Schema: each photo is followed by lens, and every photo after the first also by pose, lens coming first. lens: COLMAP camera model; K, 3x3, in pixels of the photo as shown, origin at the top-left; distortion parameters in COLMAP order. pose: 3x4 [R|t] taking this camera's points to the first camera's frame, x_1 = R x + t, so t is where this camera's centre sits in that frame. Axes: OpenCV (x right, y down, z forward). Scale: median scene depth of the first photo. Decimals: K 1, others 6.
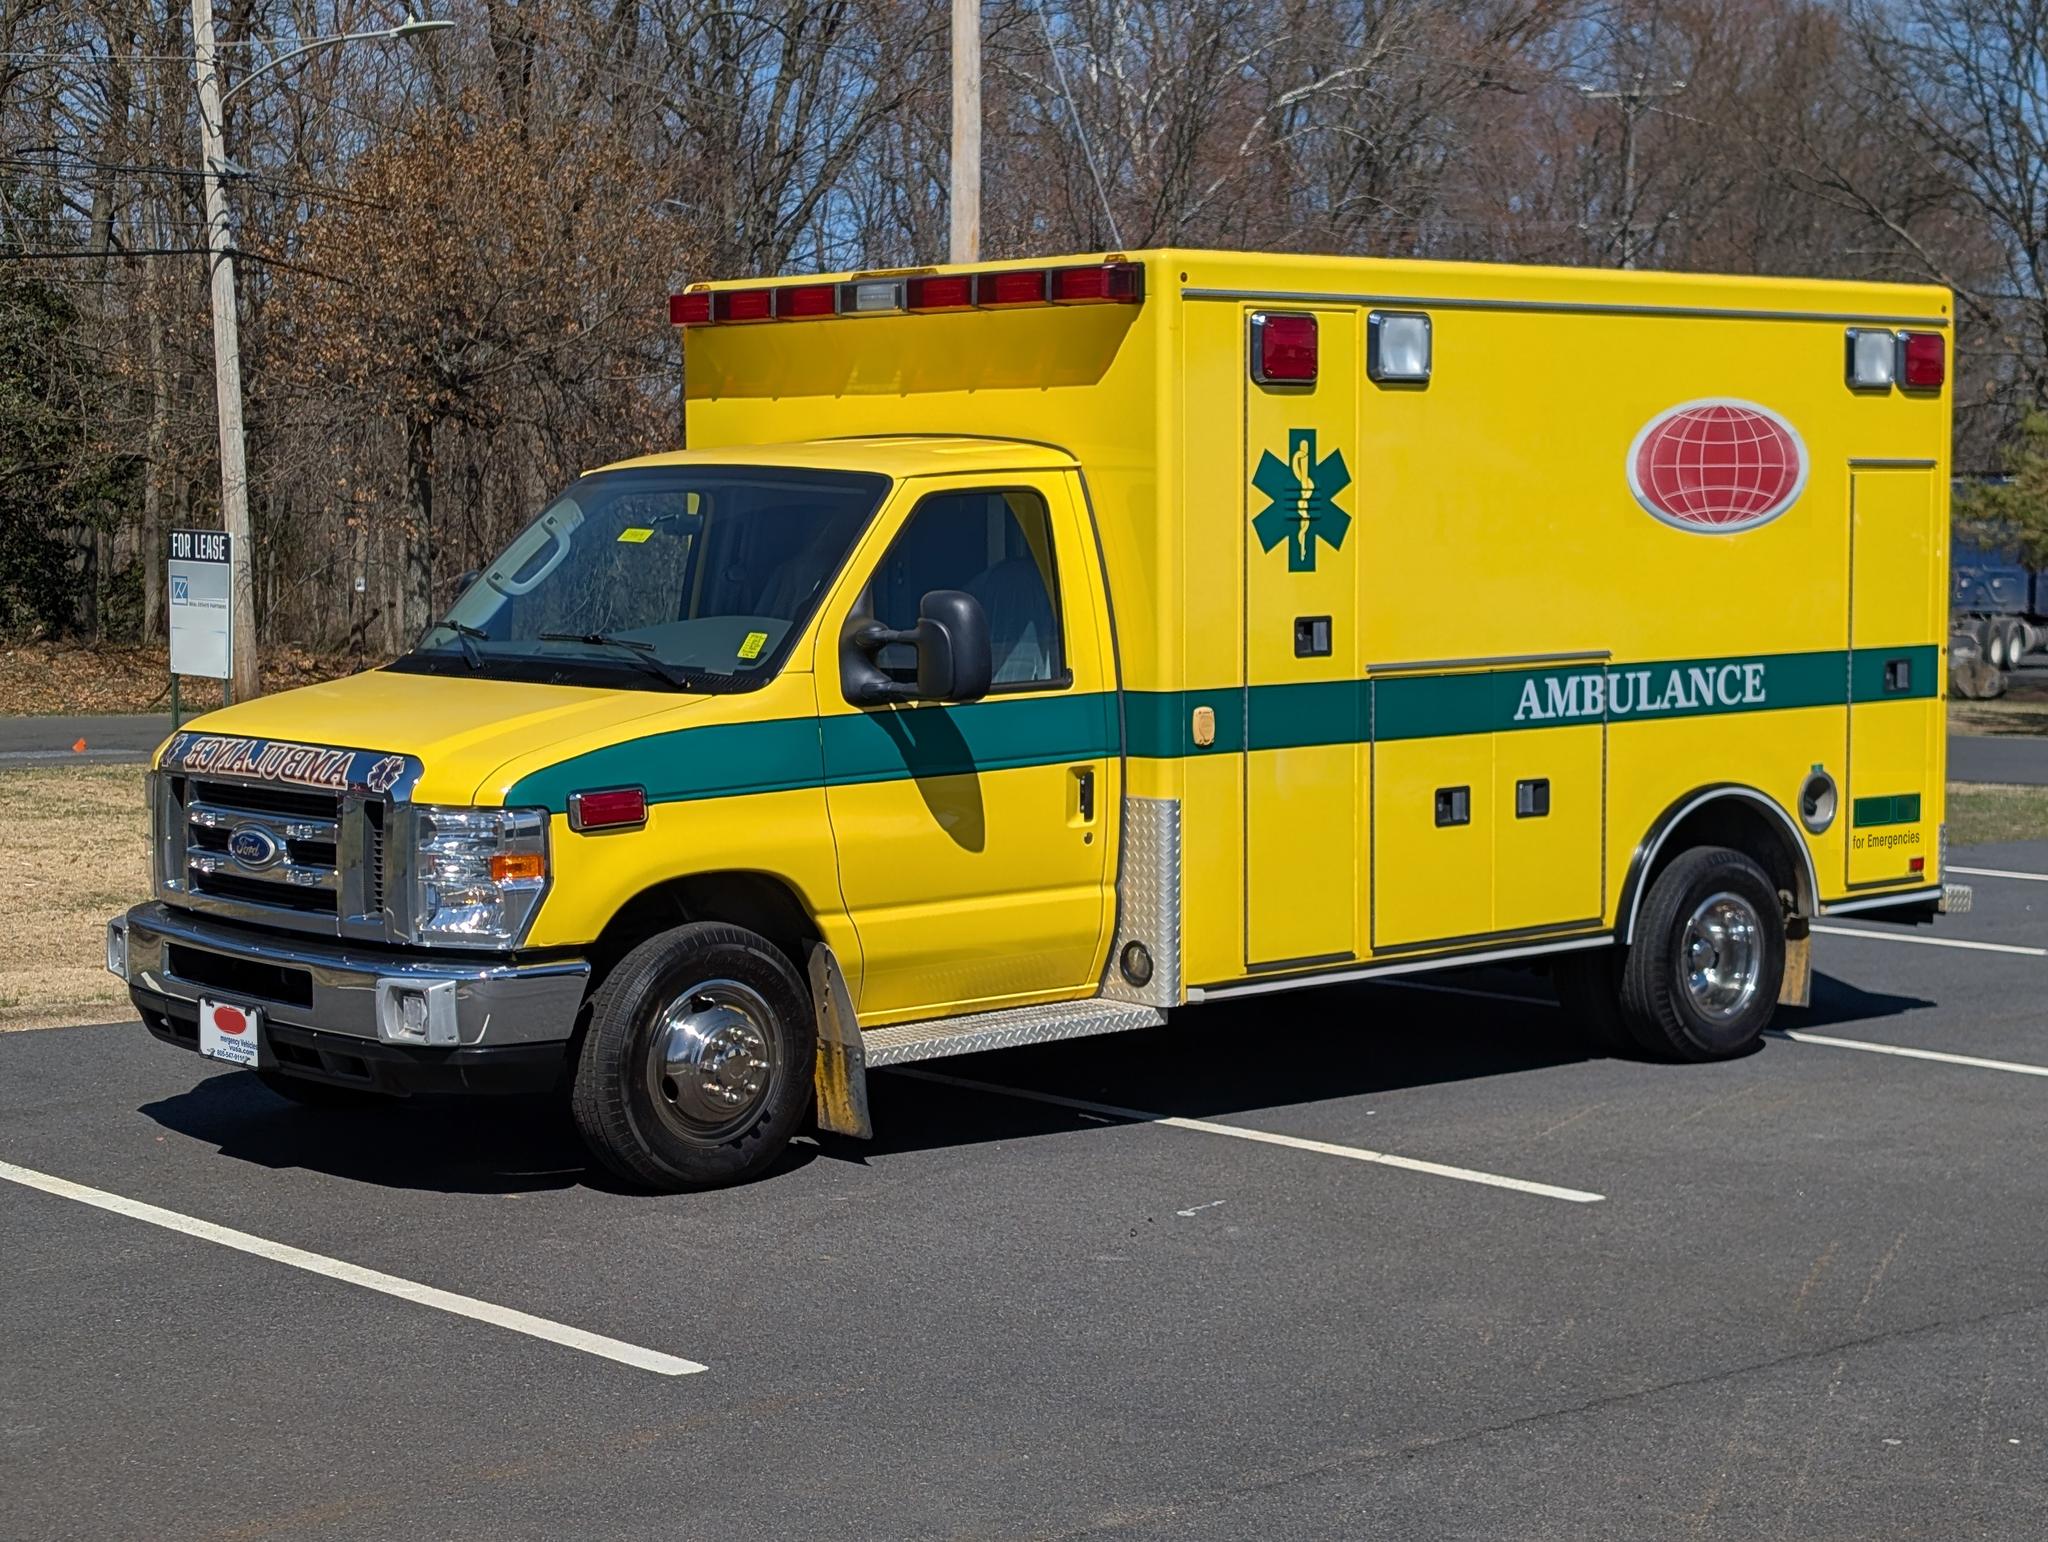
lens RADIAL K [[3200.3, 0, 853.9], [0, 3200.3, 773.6], [0, 0, 1]] dist [0.197848, -0.098723]
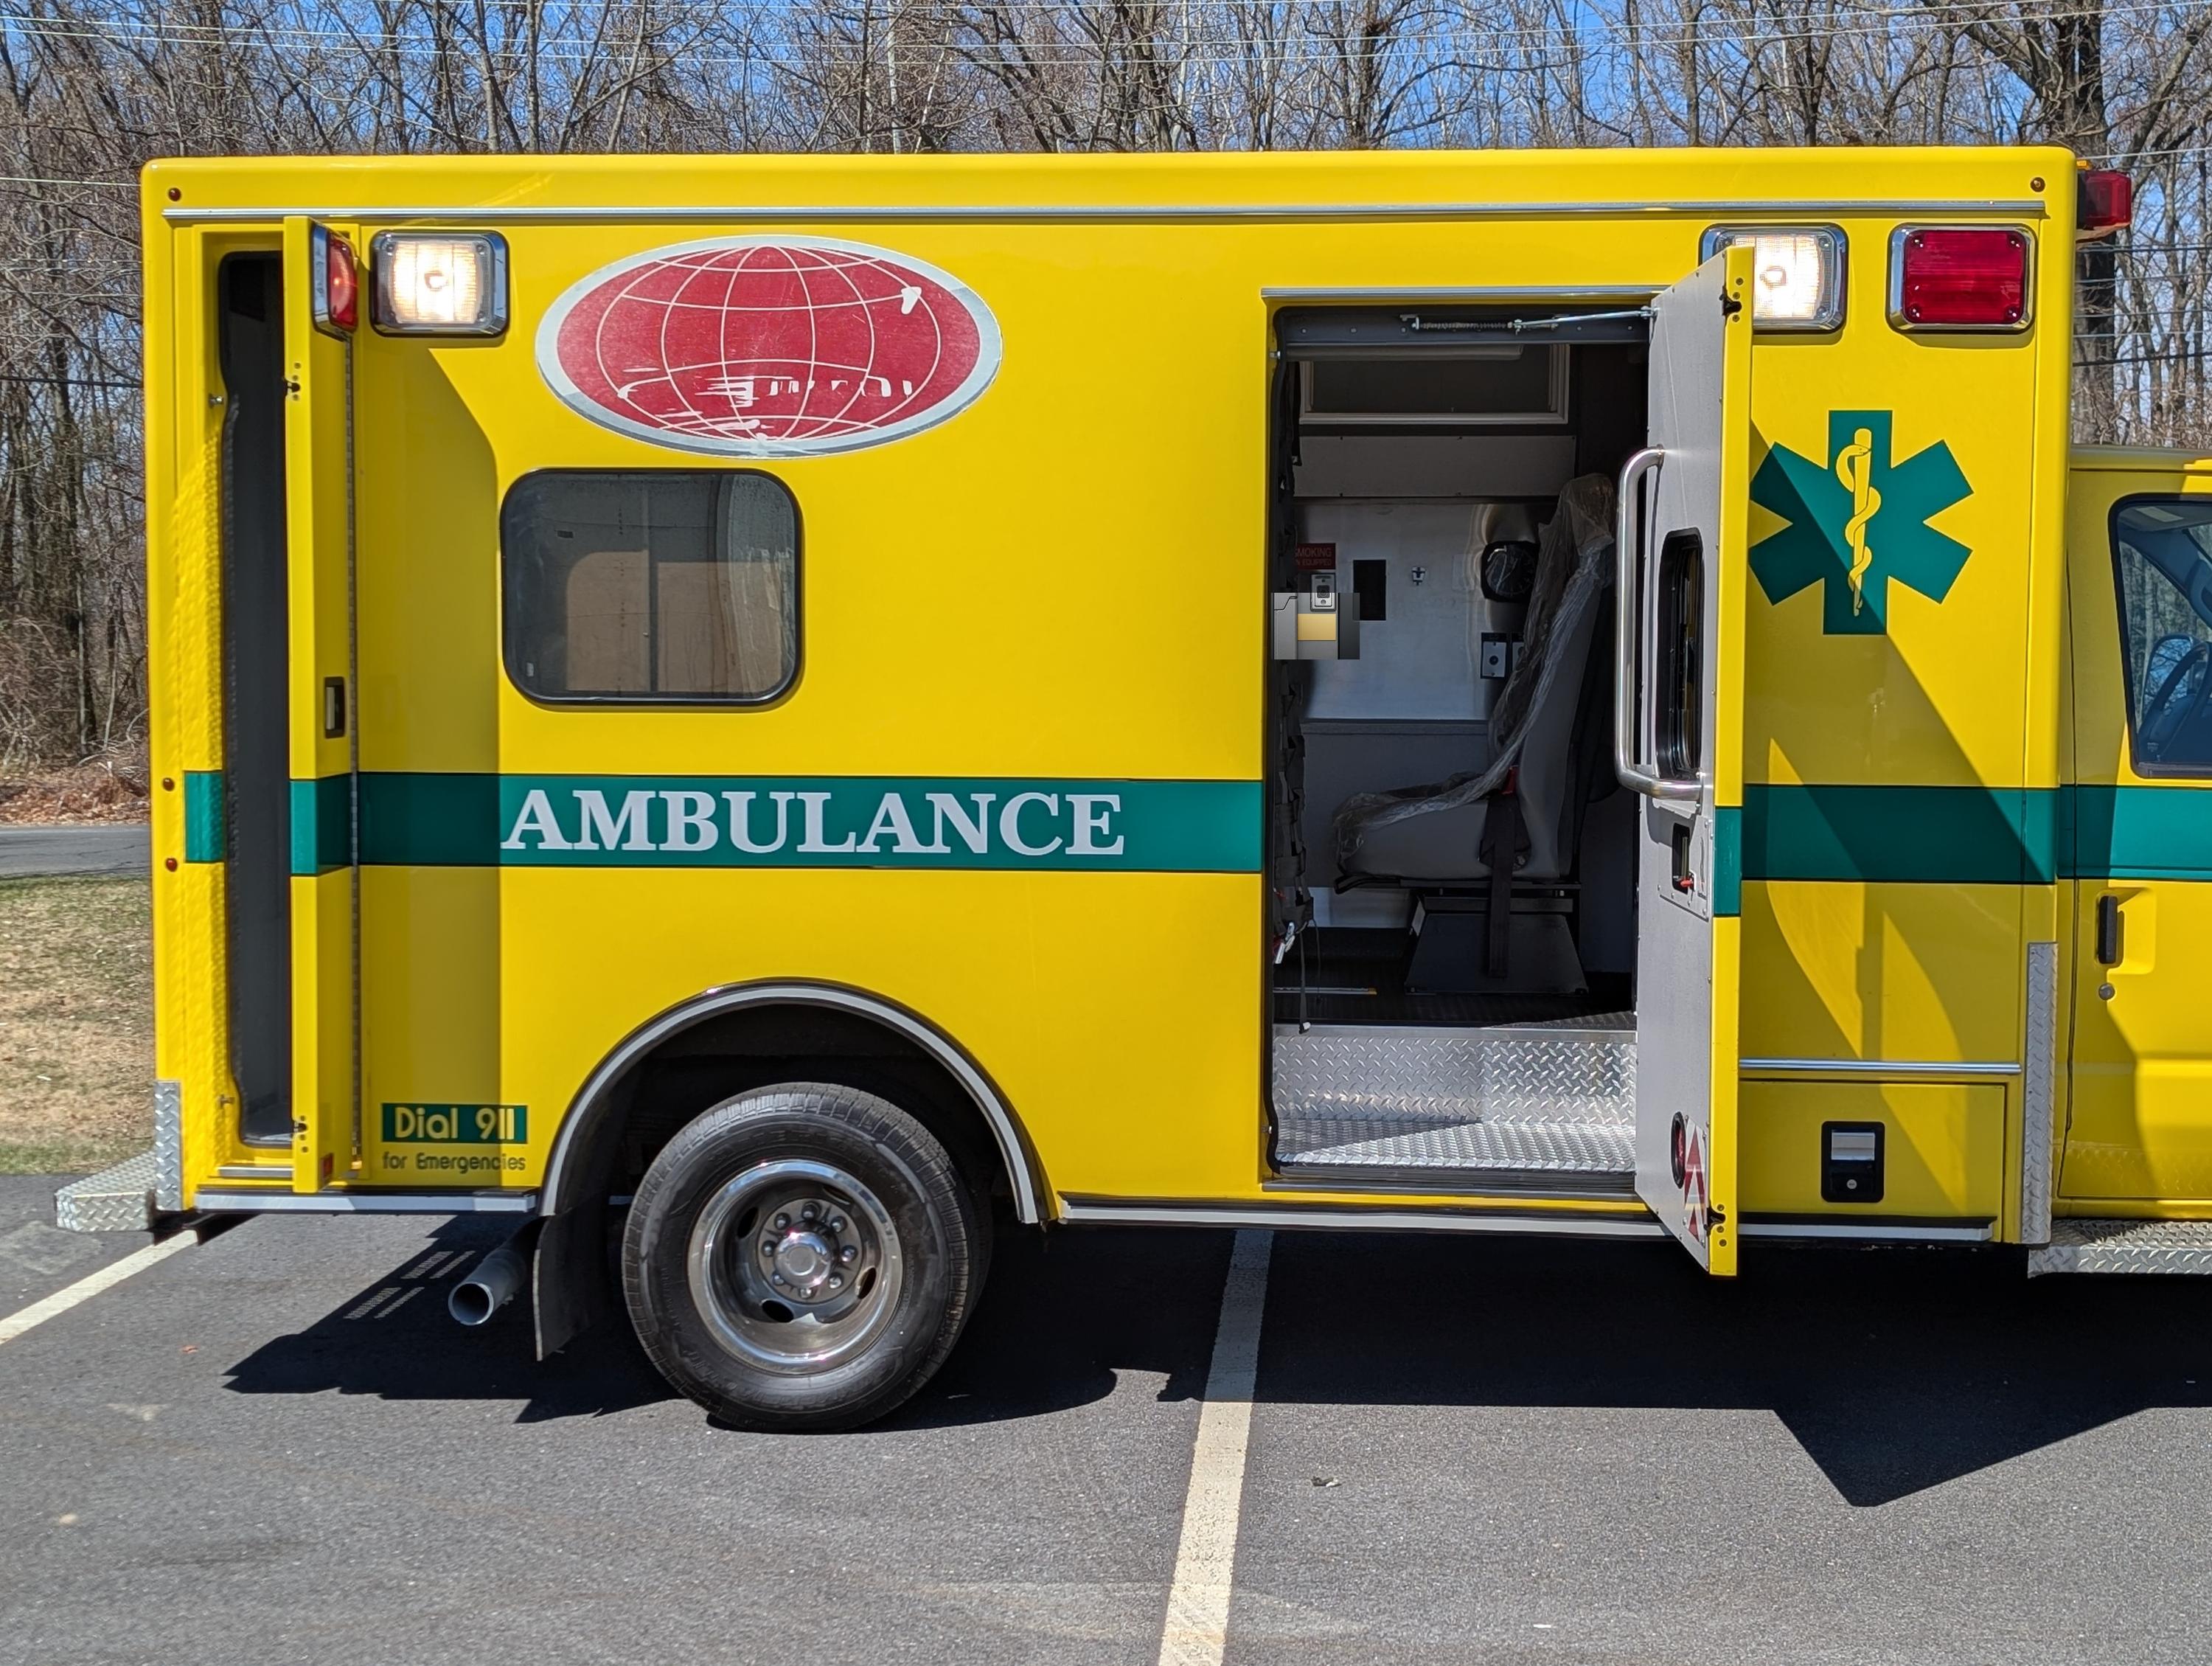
lens RADIAL K [[4035.4, 0, 1109.3], [0, 4035.4, 872.2], [0, 0, 1]] dist [0.346401, -2.066873]
pose [[0.715755, 0.050940, -0.696491, 0.825887], [-0.070190, 0.997533, 0.000826, -0.020265], [0.694815, 0.048295, 0.717565, 0.471467]]
